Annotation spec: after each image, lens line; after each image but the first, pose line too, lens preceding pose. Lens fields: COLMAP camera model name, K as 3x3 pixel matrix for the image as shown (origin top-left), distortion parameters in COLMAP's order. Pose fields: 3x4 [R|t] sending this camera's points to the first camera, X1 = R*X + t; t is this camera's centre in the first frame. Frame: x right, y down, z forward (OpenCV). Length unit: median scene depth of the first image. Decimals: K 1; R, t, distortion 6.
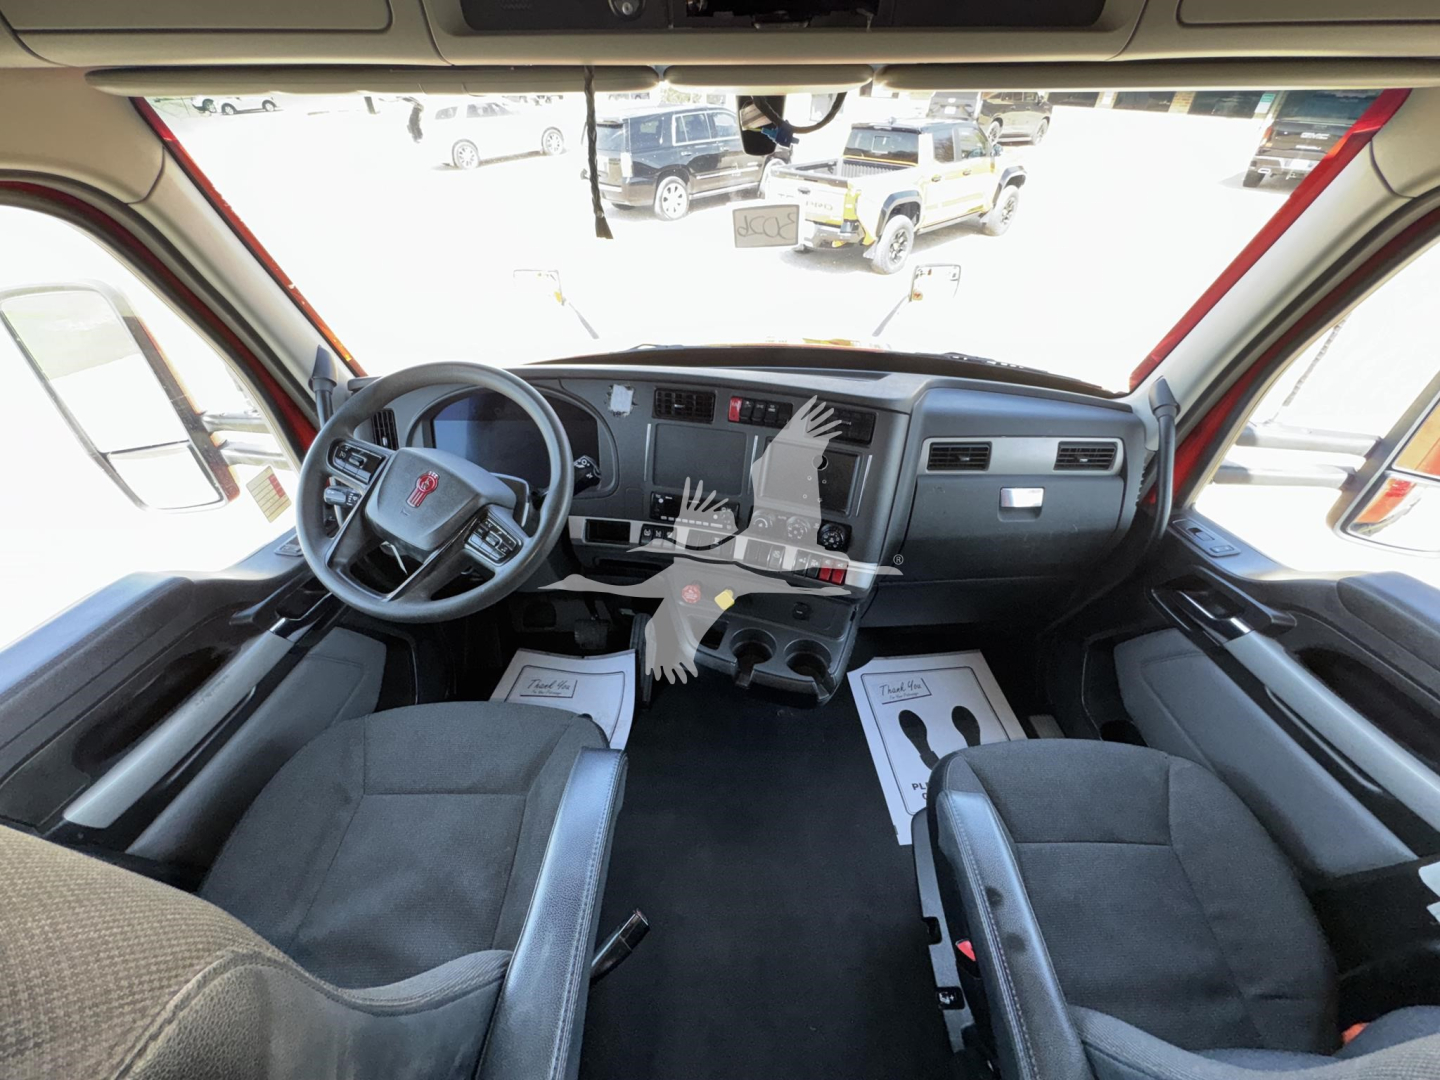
lens RADIAL K [[583.0, 0, 720.0], [0, 583.0, 540.0], [0, 0, 1]] dist [-0.000807, -0.000132]
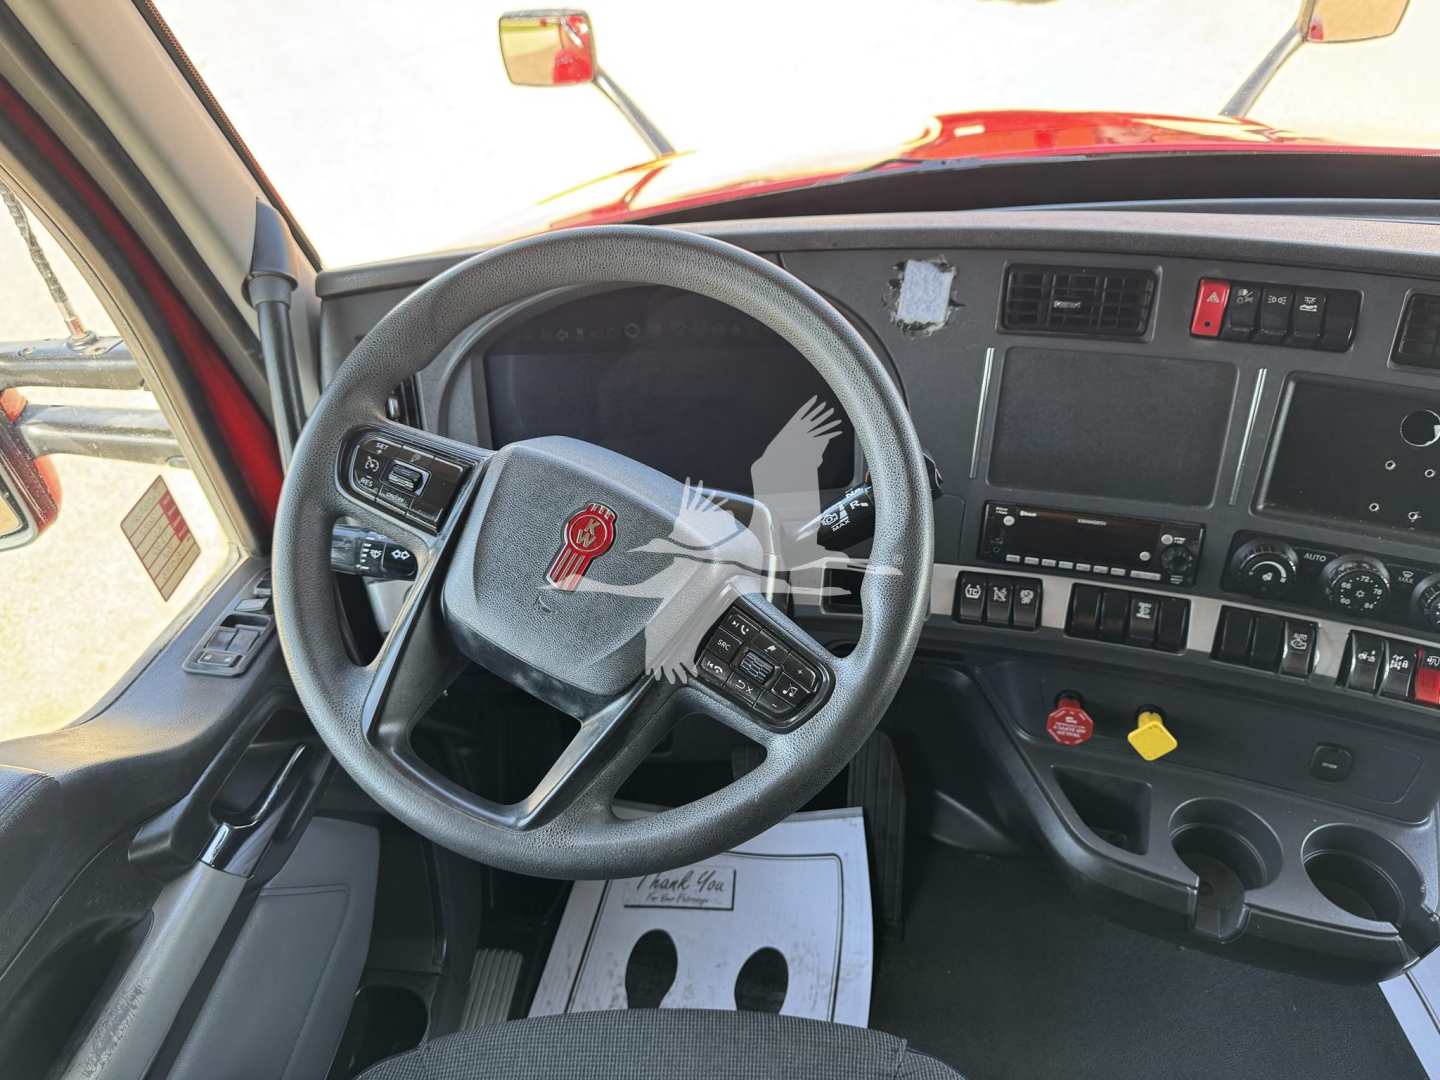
lens RADIAL K [[1031.5, 0, 711.4], [0, 1031.5, 533.1], [0, 0, 1]] dist [0.004343, -0.005681]
pose [[0.998277, -0.026025, -0.052594, -0.288072], [0.027770, 0.999078, 0.032727, -0.090553], [0.051694, -0.034131, 0.998080, 0.210392]]
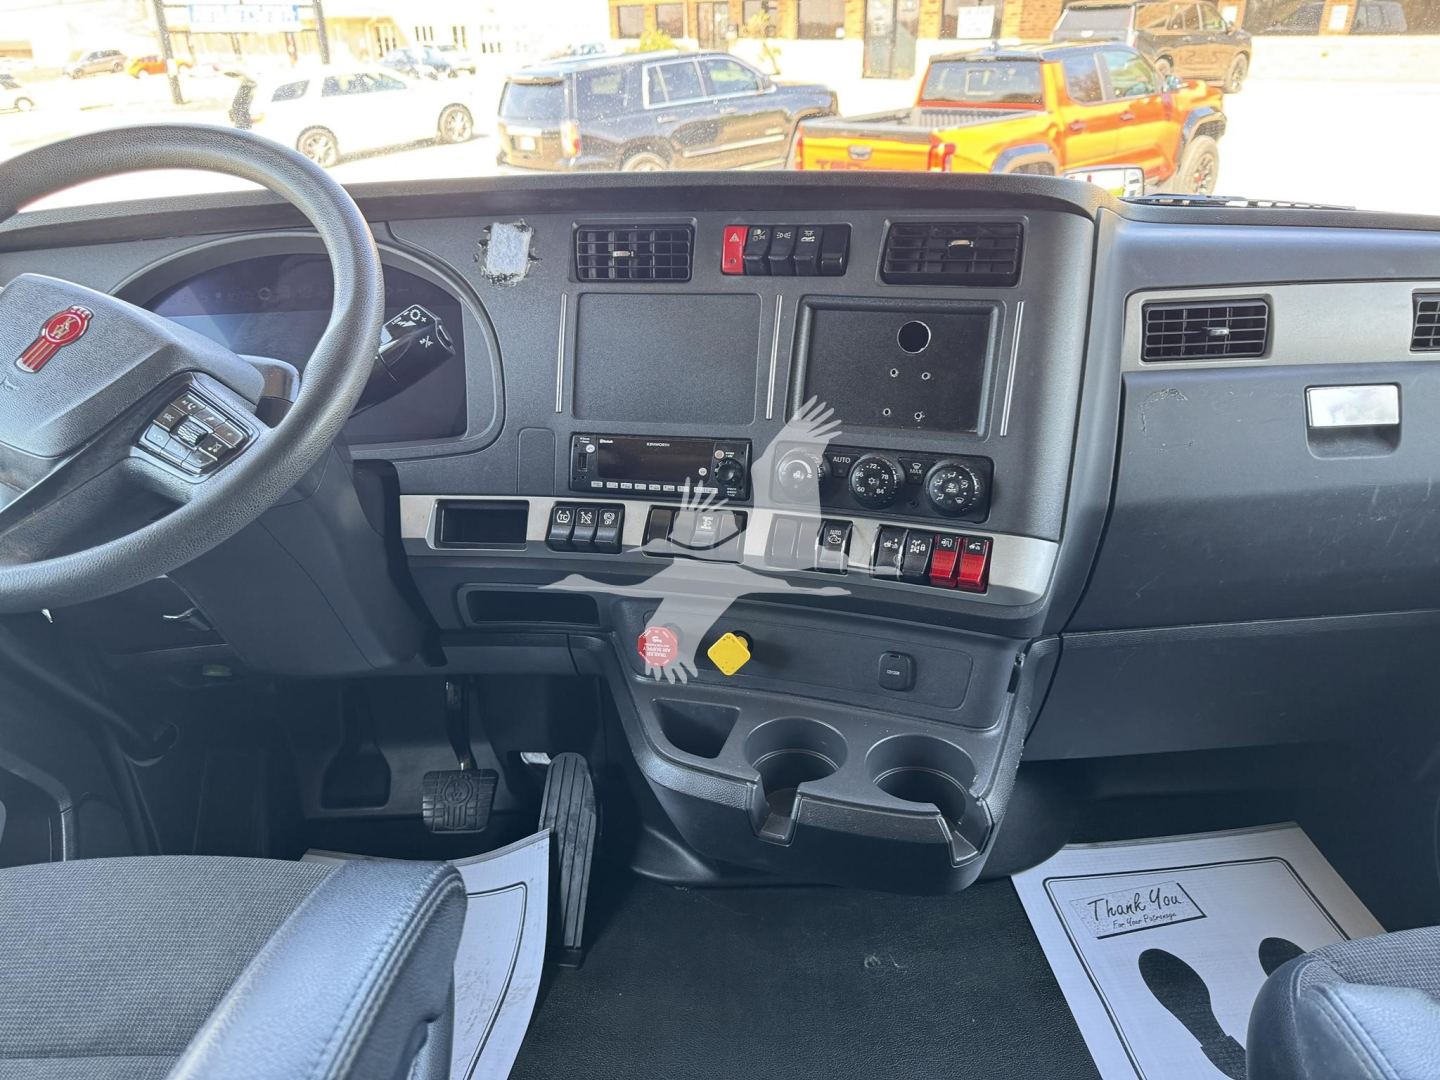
lens RADIAL K [[1020.4, 0, 714.3], [0, 1020.4, 543.3], [0, 0, 1]] dist [0.101890, -0.139072]
pose [[0.999040, -0.036872, -0.023656, 0.019276], [0.030585, 0.973657, -0.225955, 0.206896], [0.031364, 0.225015, 0.973850, 0.193853]]
